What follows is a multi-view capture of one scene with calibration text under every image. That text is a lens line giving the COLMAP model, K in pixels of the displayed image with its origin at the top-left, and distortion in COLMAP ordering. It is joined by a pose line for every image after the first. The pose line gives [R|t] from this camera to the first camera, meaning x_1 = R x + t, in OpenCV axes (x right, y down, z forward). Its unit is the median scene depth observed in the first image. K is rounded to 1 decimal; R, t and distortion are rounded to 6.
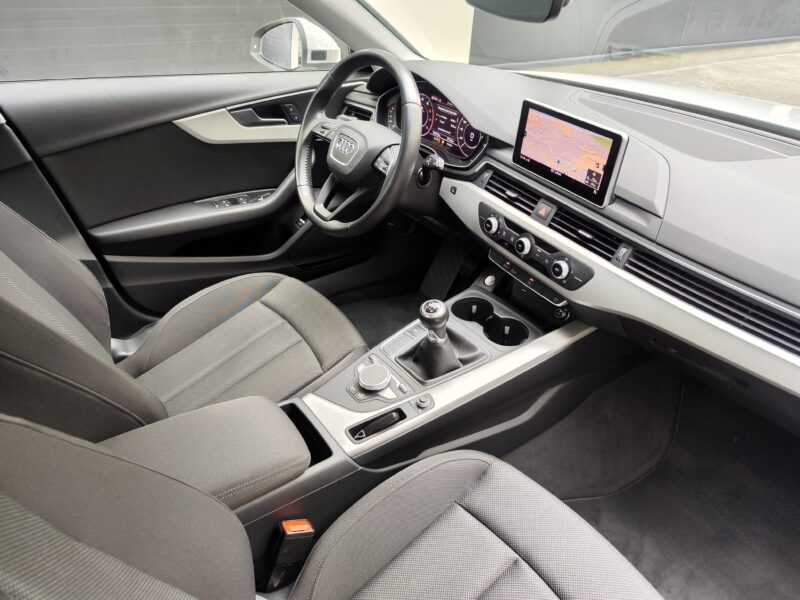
lens RADIAL K [[539.2, 0, 396.2], [0, 539.2, 310.1], [0, 0, 1]] dist [-0.000697, -0.000845]
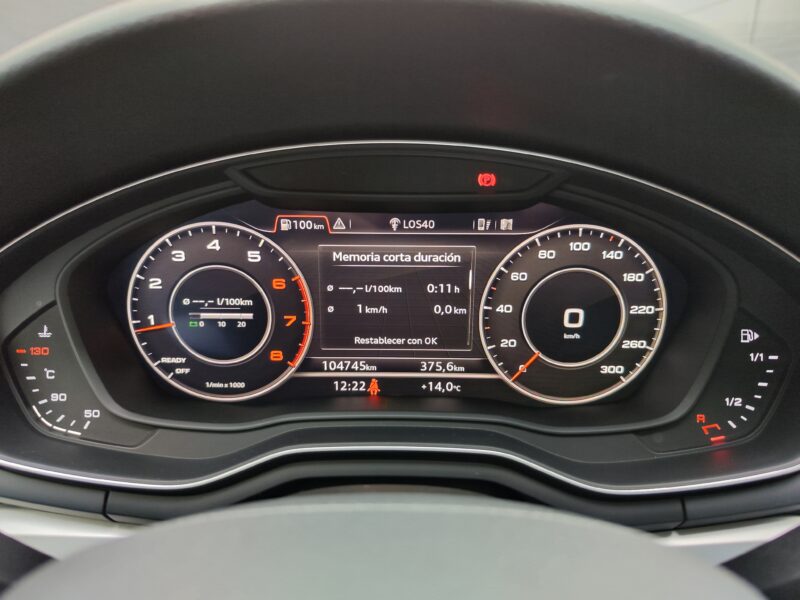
lens RADIAL K [[562.2, 0, 400.0], [0, 562.2, 300.0], [0, 0, 1]] dist [-0.006499, -0.004446]
pose [[0.593258, -0.302952, 0.745832, -0.100818], [0.477216, 0.878492, -0.022756, -0.434230], [-0.648313, 0.369422, 0.665746, 1.063066]]
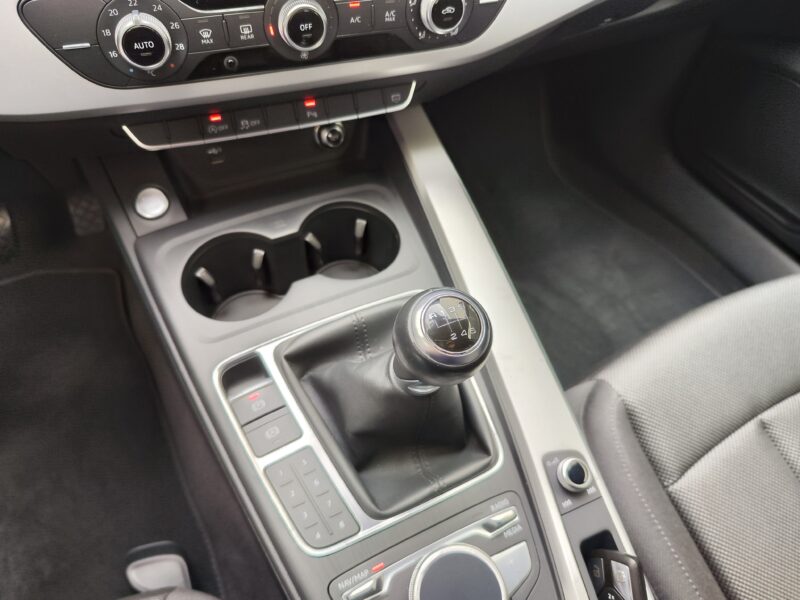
lens RADIAL K [[561.8, 0, 400.0], [0, 561.8, 300.0], [0, 0, 1]] dist [-0.046286, 0.004393]
pose [[0.168674, -0.785621, 0.595272, -0.103098], [0.520389, 0.583875, 0.623125, -0.205229], [-0.837105, 0.204669, 0.507313, 0.809596]]
